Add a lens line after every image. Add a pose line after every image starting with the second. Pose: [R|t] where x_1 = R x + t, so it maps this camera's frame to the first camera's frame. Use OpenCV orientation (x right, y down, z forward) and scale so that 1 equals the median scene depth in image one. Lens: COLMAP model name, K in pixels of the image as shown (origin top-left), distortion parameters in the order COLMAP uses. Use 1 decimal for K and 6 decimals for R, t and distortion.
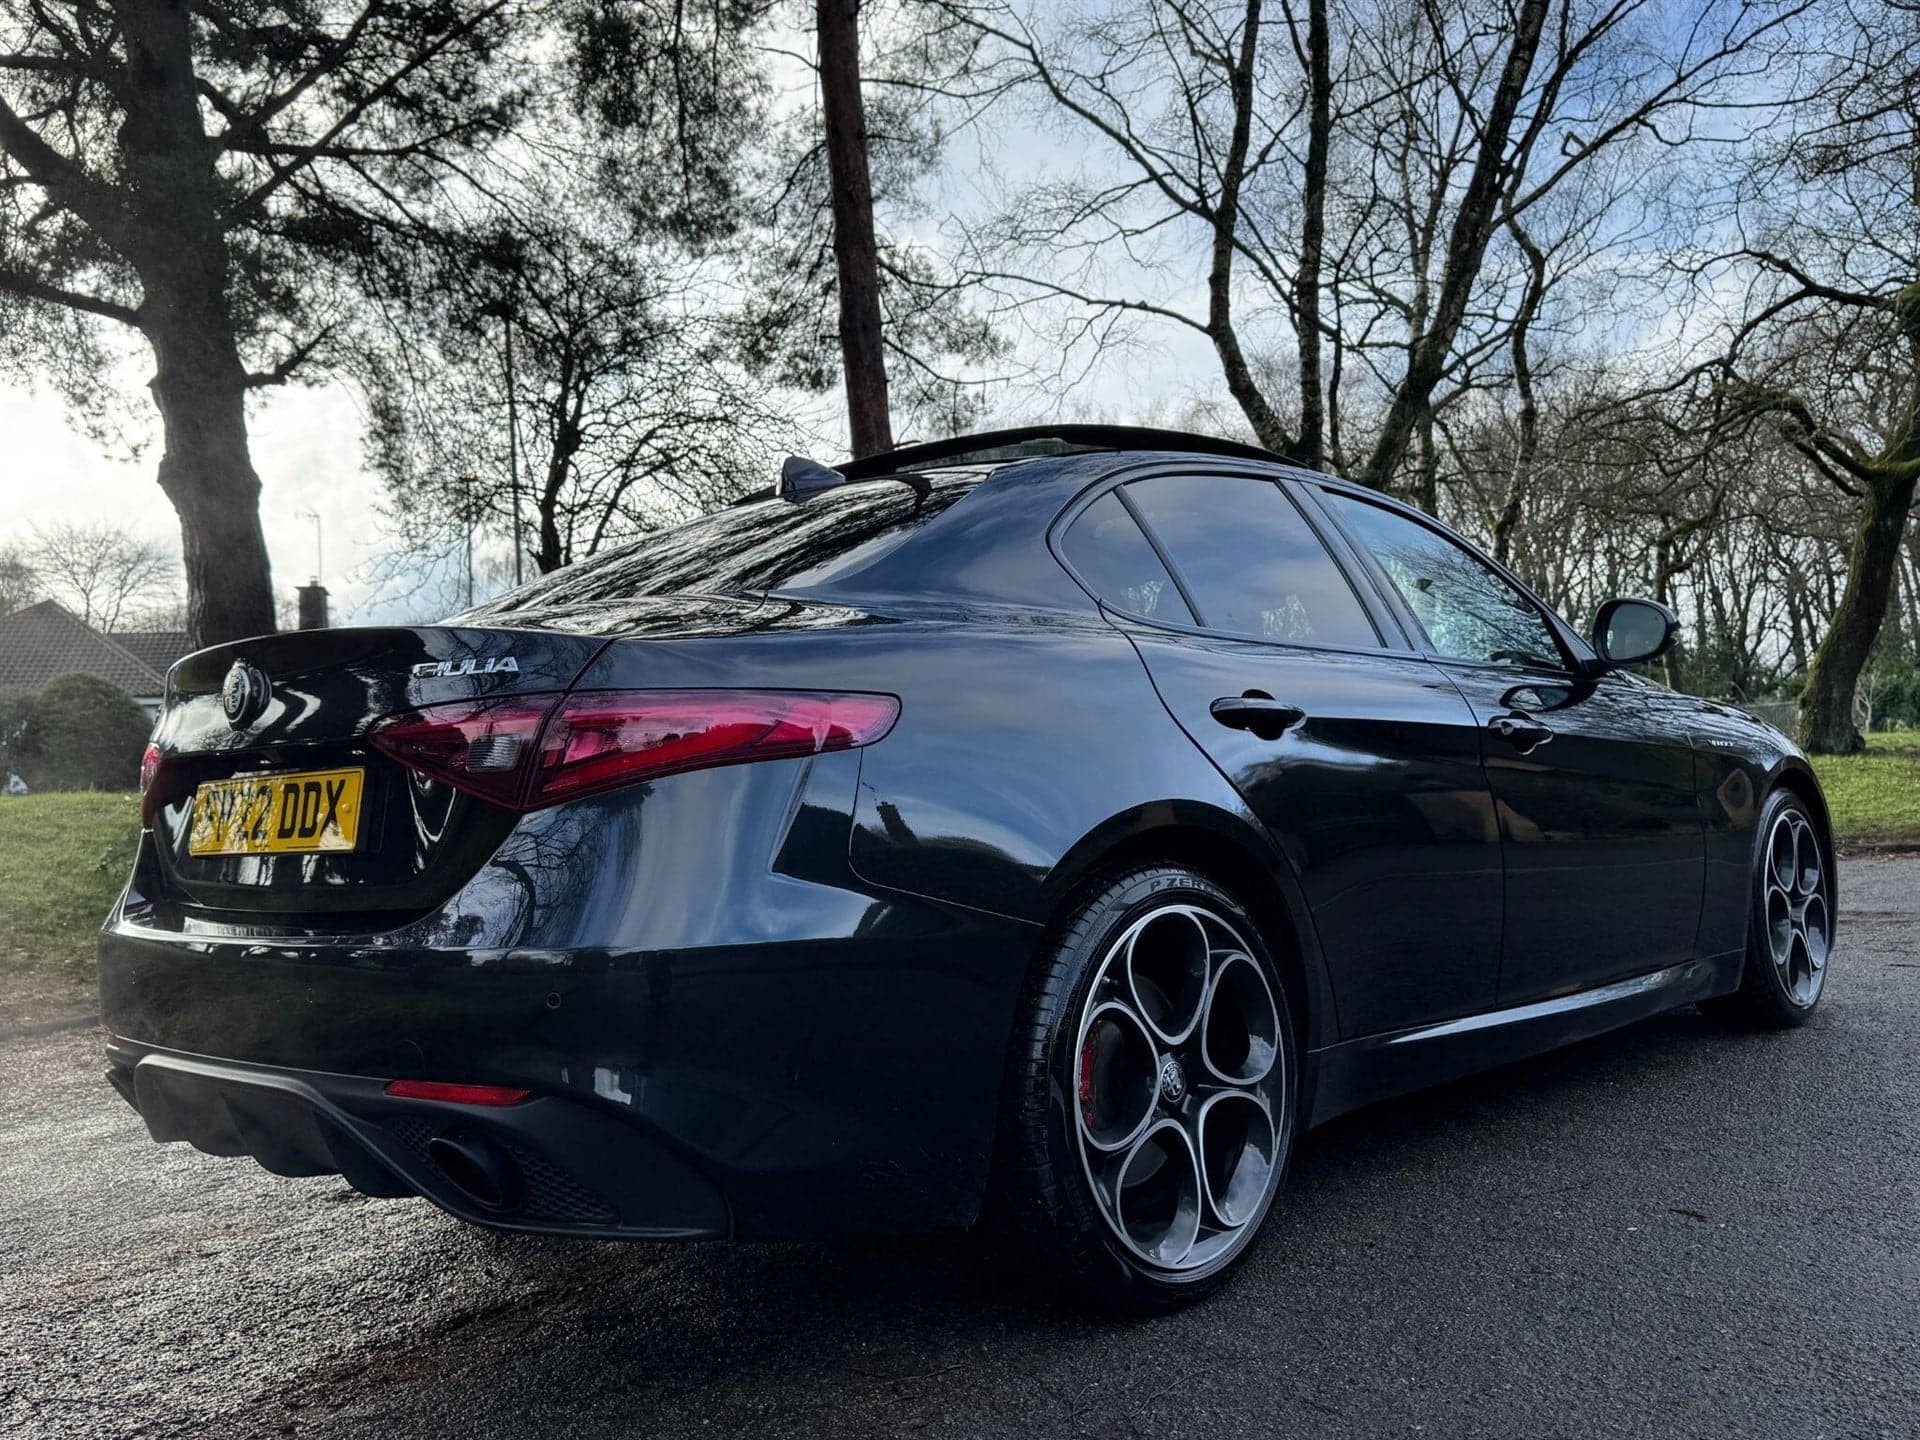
lens RADIAL K [[1837.3, 0, 926.3], [0, 1837.3, 721.7], [0, 0, 1]] dist [0.154699, -0.232858]
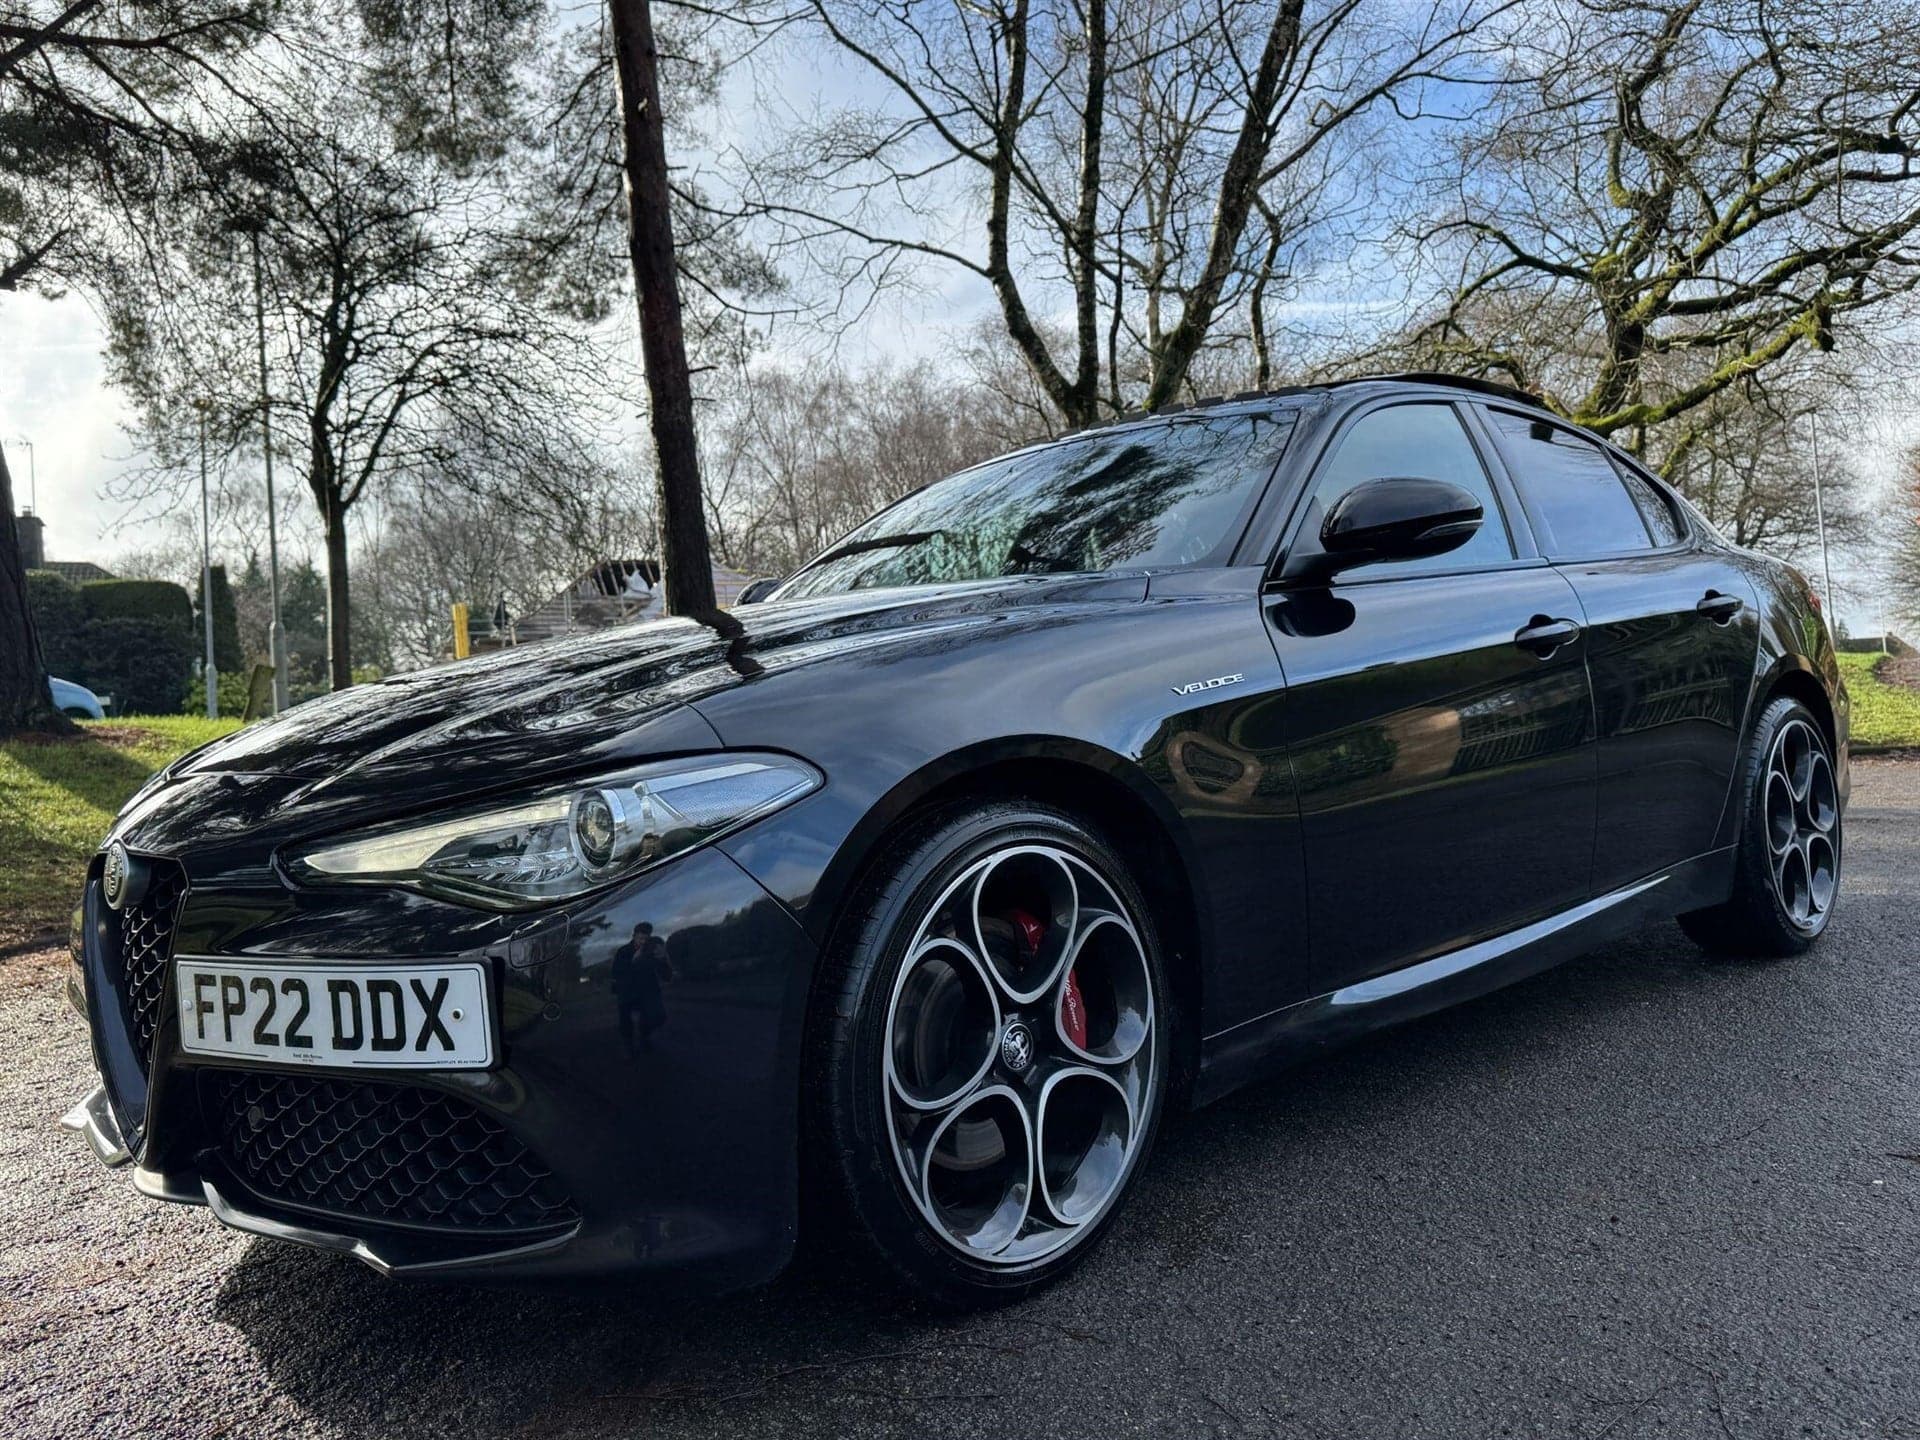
lens RADIAL K [[1710.3, 0, 989.3], [0, 1710.3, 730.4], [0, 0, 1]] dist [0.023425, 0.007060]
pose [[0.982485, -0.009045, 0.186122, -0.026252], [0.001089, 0.999083, 0.042805, 0.003278], [-0.186338, -0.041853, 0.981594, 0.051202]]
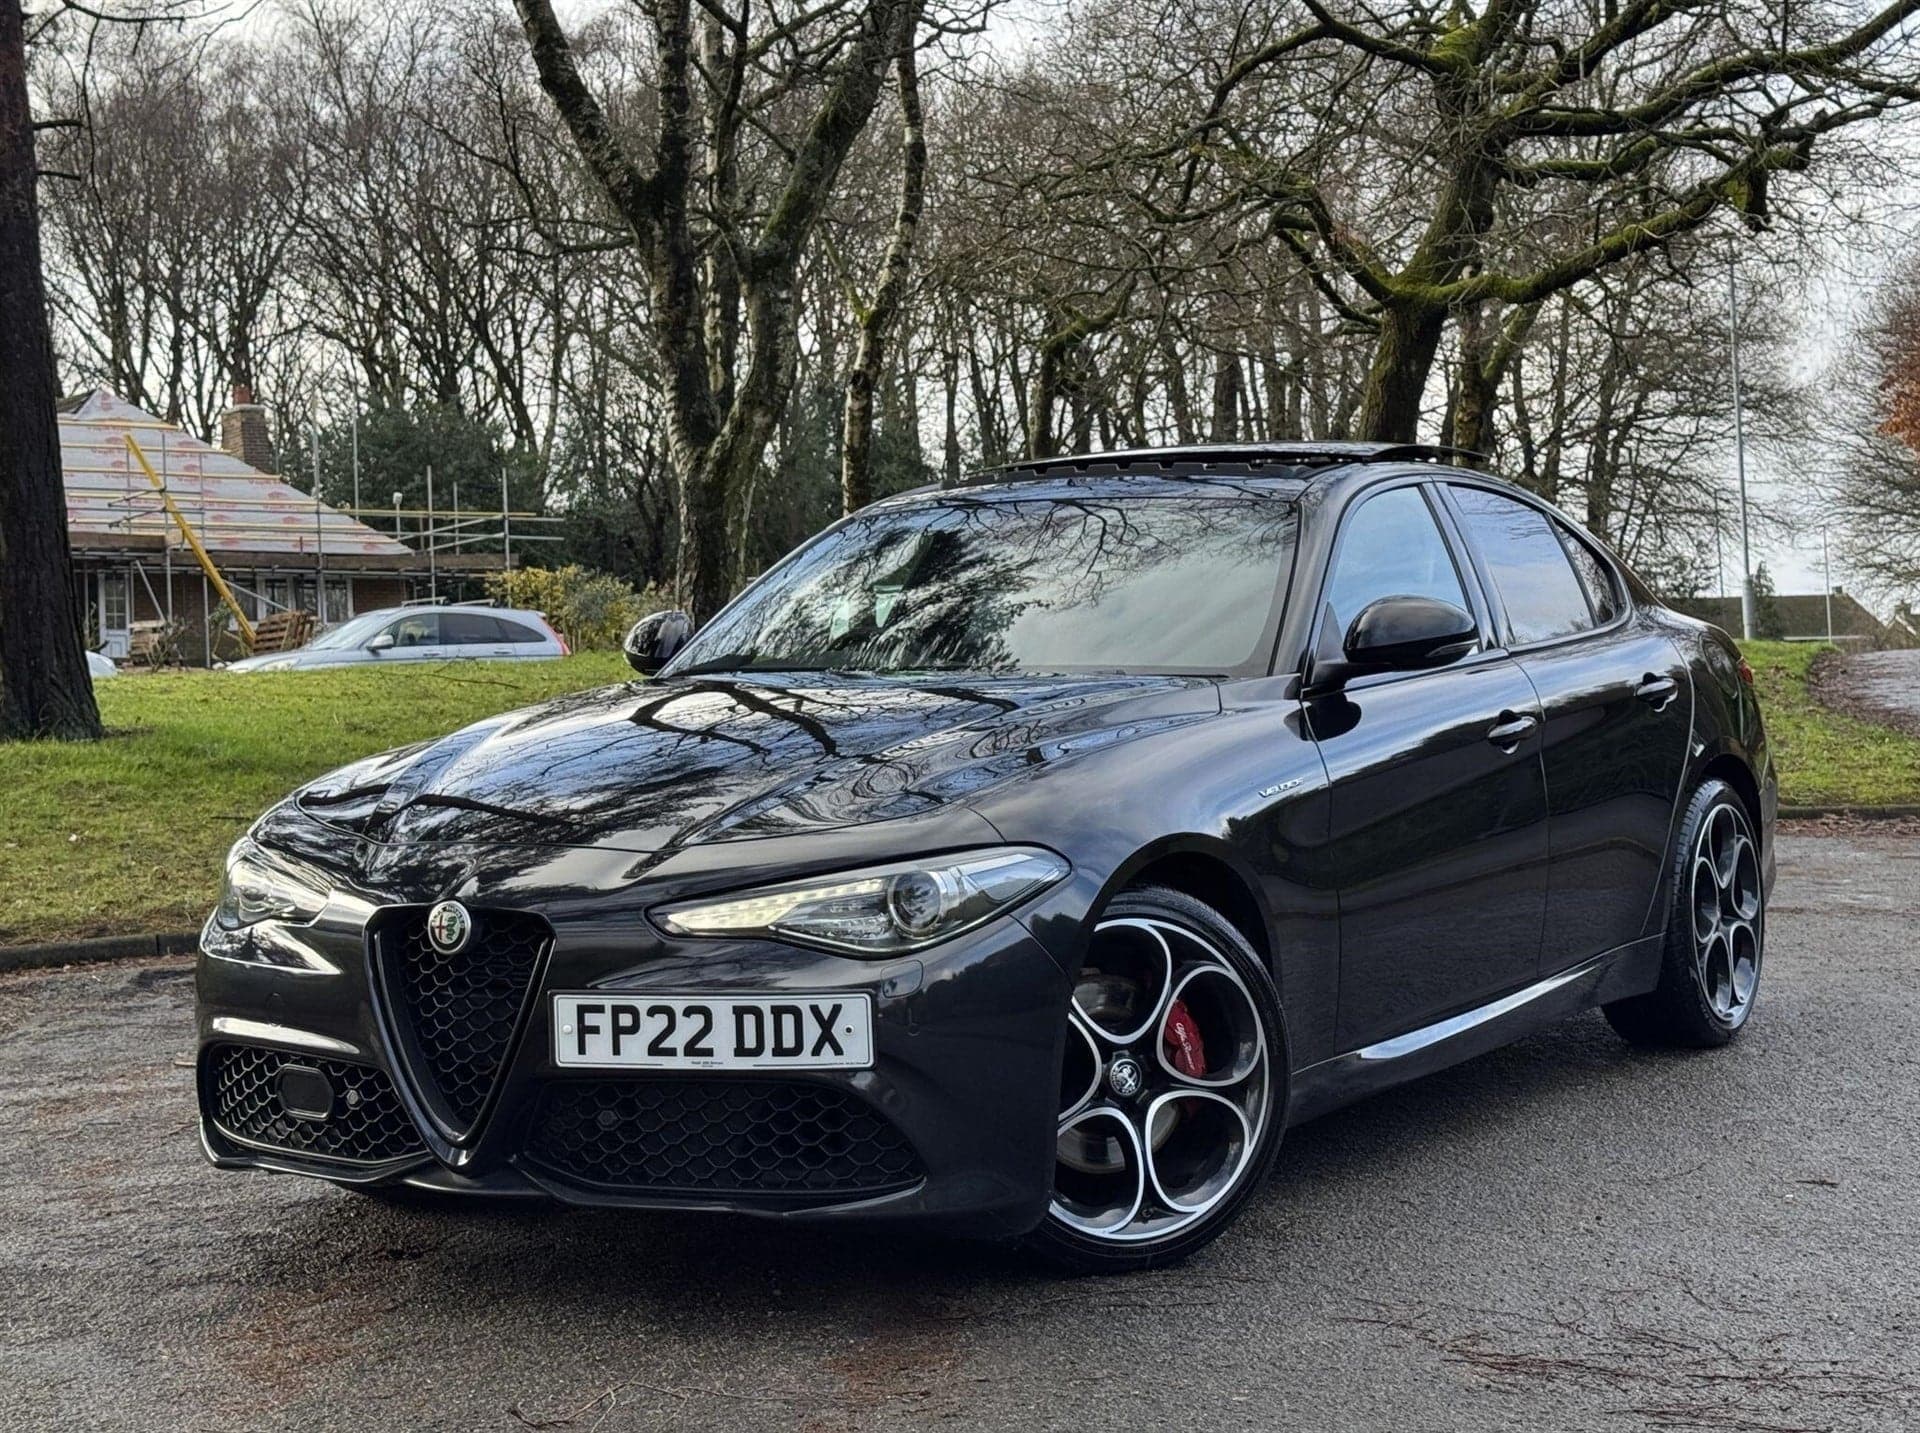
lens RADIAL K [[3175.6, 0, 951.8], [0, 3175.6, 731.7], [0, 0, 1]] dist [0.218901, -0.053928]
pose [[0.919770, 0.019653, 0.391964, -0.125618], [-0.040497, 0.998167, 0.044979, -0.011166], [-0.390362, -0.057244, 0.918880, -0.076848]]
